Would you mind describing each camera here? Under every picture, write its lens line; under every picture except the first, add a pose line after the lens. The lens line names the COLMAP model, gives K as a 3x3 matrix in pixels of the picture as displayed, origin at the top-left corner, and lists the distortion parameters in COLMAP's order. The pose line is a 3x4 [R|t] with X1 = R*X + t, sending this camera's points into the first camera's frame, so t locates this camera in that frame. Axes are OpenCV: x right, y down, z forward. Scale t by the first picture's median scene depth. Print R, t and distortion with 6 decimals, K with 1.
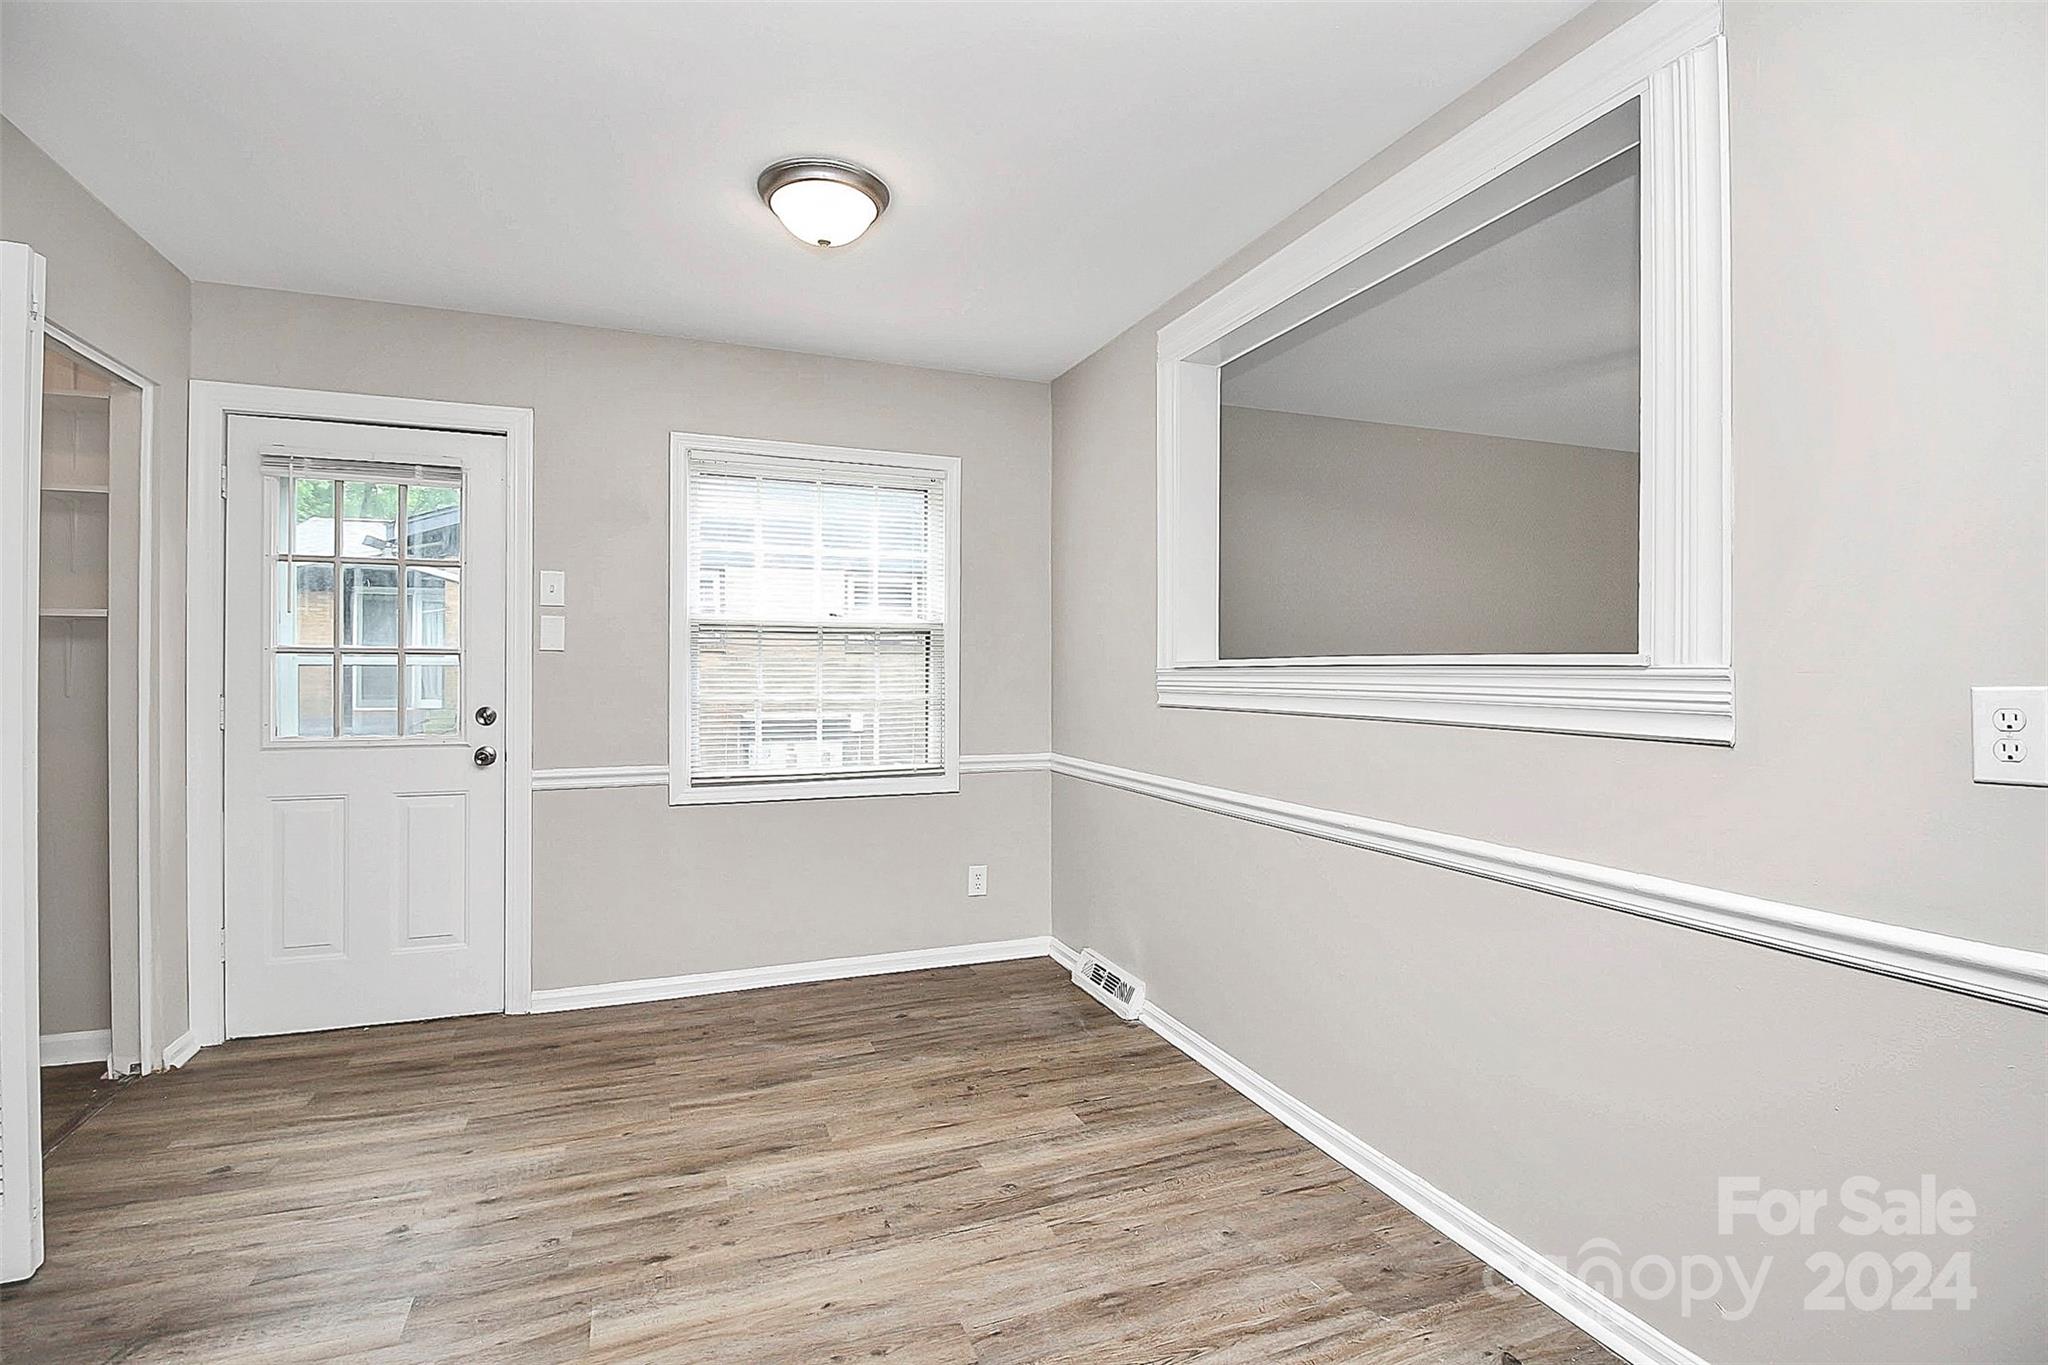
lens RADIAL K [[930.5, 0, 1059.8], [0, 930.5, 670.7], [0, 0, 1]] dist [0.000440, -0.013900]
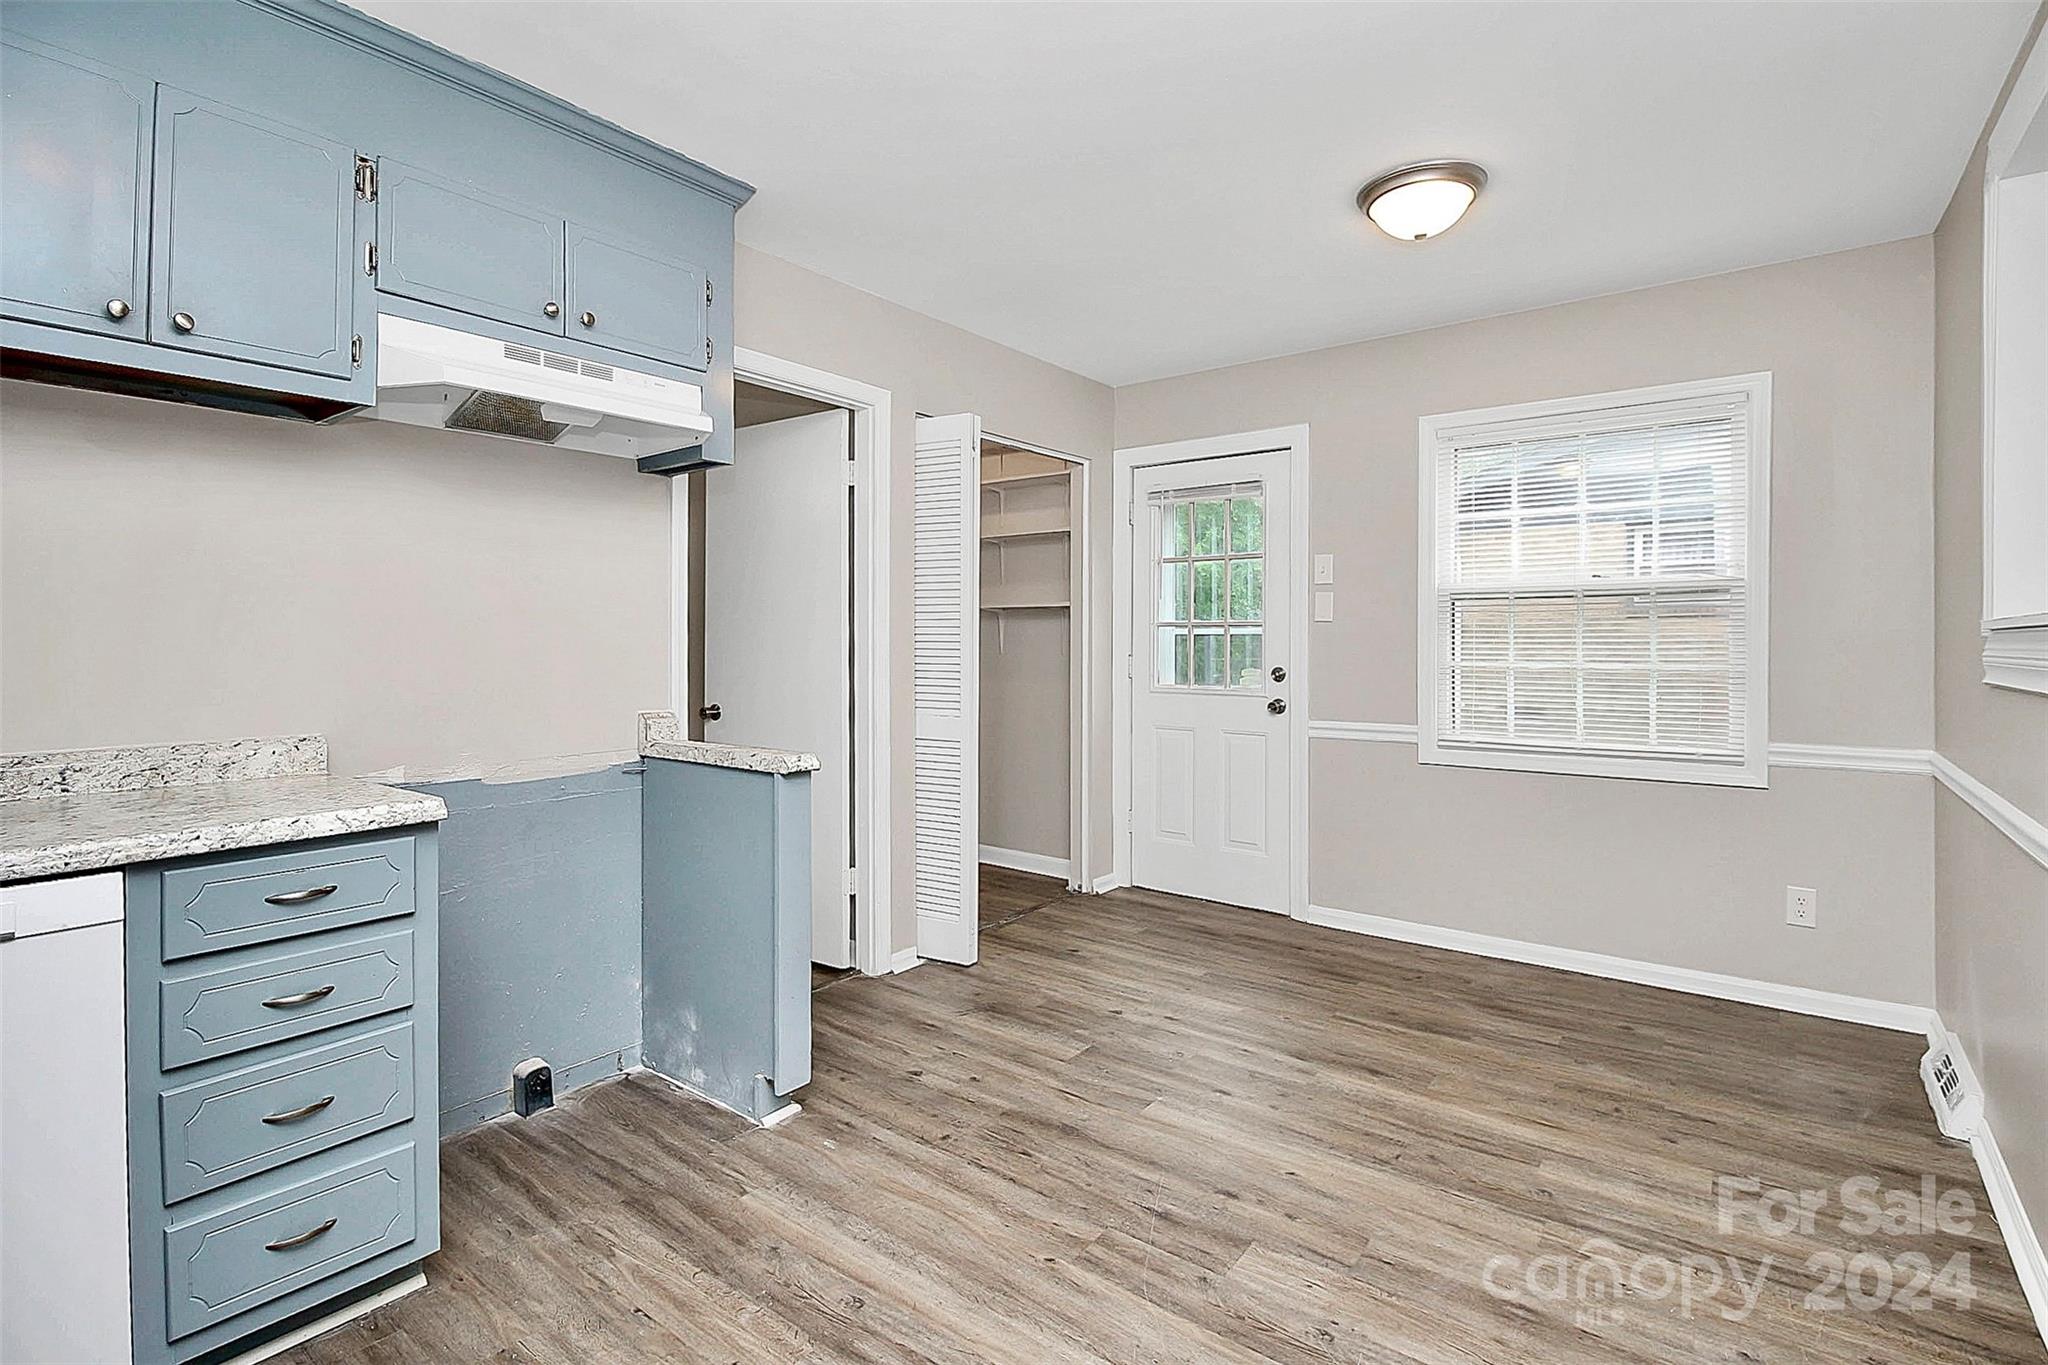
lens RADIAL K [[973.9, 0, 1017.2], [0, 973.9, 608.8], [0, 0, 1]] dist [-0.024459, -0.001306]
pose [[0.498037, -0.029193, -0.866664, 0.387527], [0.001065, 0.999453, -0.033054, 0.003609], [0.867155, 0.015539, 0.497796, 0.044412]]
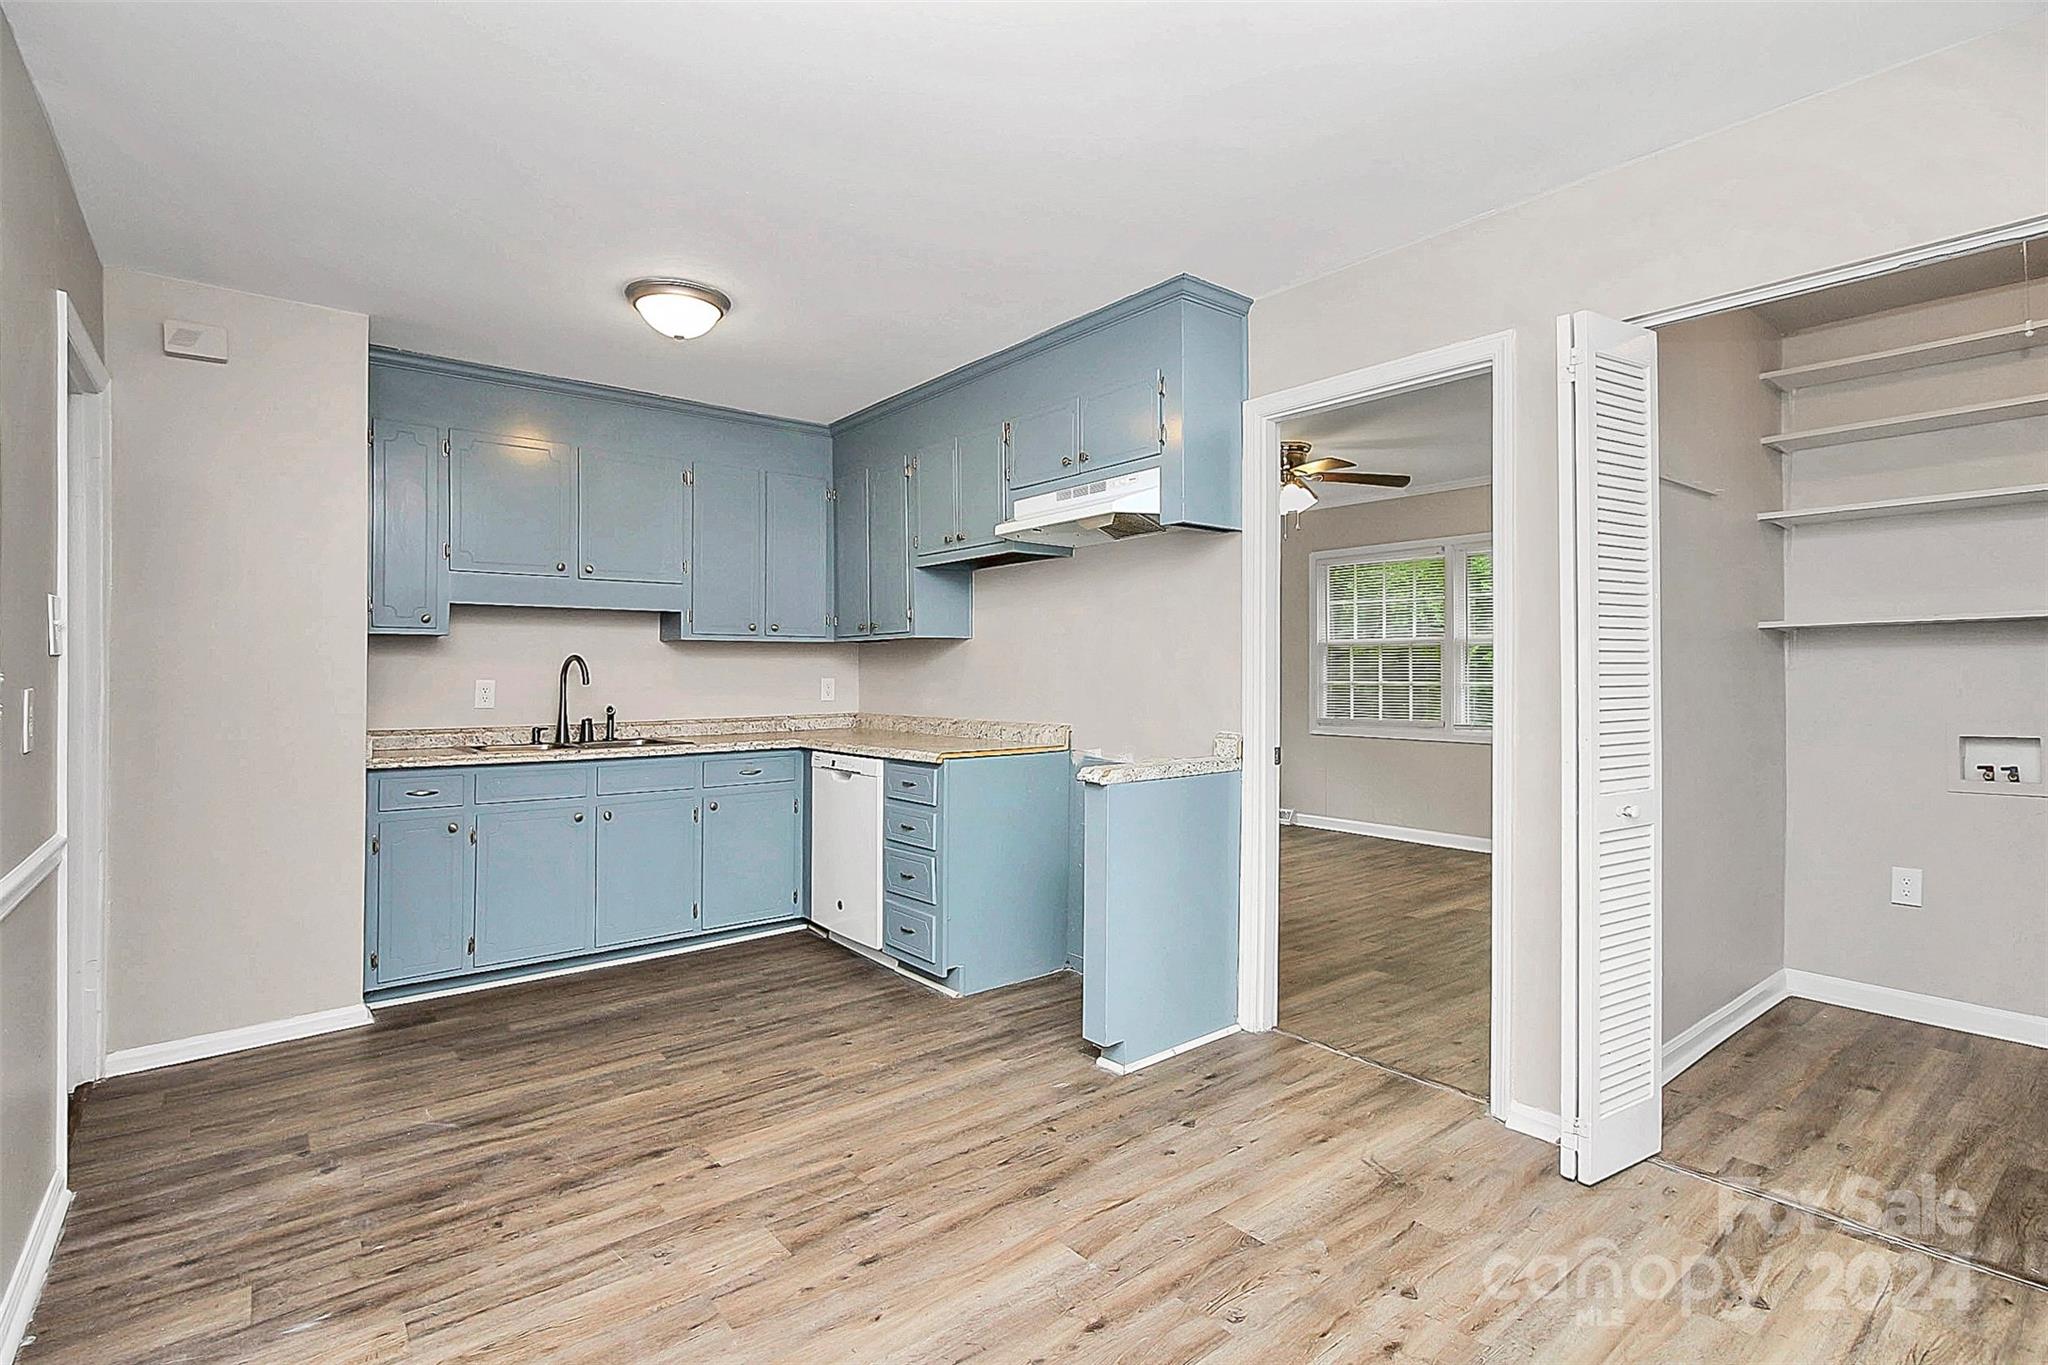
lens RADIAL K [[1011.3, 0, 1088.2], [0, 1011.3, 640.8], [0, 0, 1]] dist [-0.001650, -0.000800]
pose [[-0.953277, -0.004476, -0.302064, -0.080809], [0.004644, 0.999555, -0.029469, -0.001398], [0.302061, -0.029495, -0.952832, 1.243747]]
